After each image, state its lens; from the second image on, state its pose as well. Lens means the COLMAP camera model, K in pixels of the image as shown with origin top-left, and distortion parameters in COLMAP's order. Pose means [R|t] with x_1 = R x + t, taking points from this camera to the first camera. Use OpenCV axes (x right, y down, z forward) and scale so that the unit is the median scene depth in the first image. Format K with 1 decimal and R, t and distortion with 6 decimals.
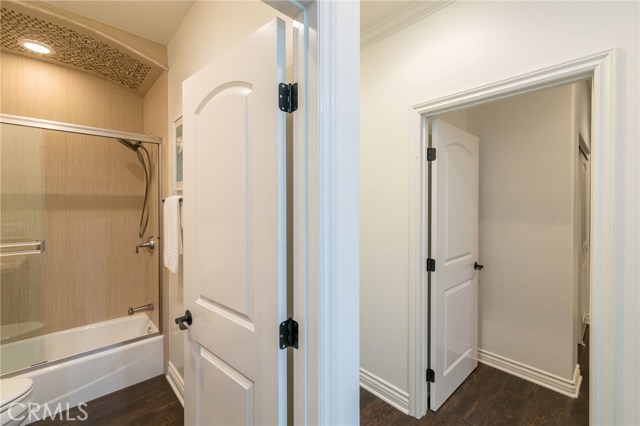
lens RADIAL K [[279.5, 0, 322.0], [0, 279.5, 200.7], [0, 0, 1]] dist [-0.000021, -0.000022]
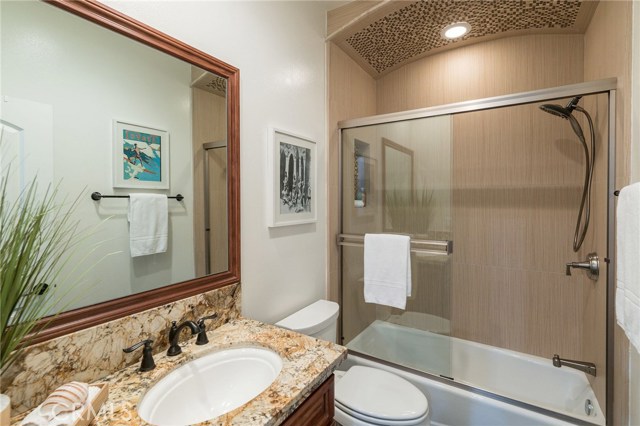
lens RADIAL K [[299.0, 0, 323.6], [0, 299.0, 207.4], [0, 0, 1]] dist [0.003373, 0.000211]
pose [[0.265210, 0.024122, -0.963889, -0.142460], [0.013941, 0.999487, 0.028849, 0.001997], [0.964090, -0.021089, 0.264737, 0.266893]]
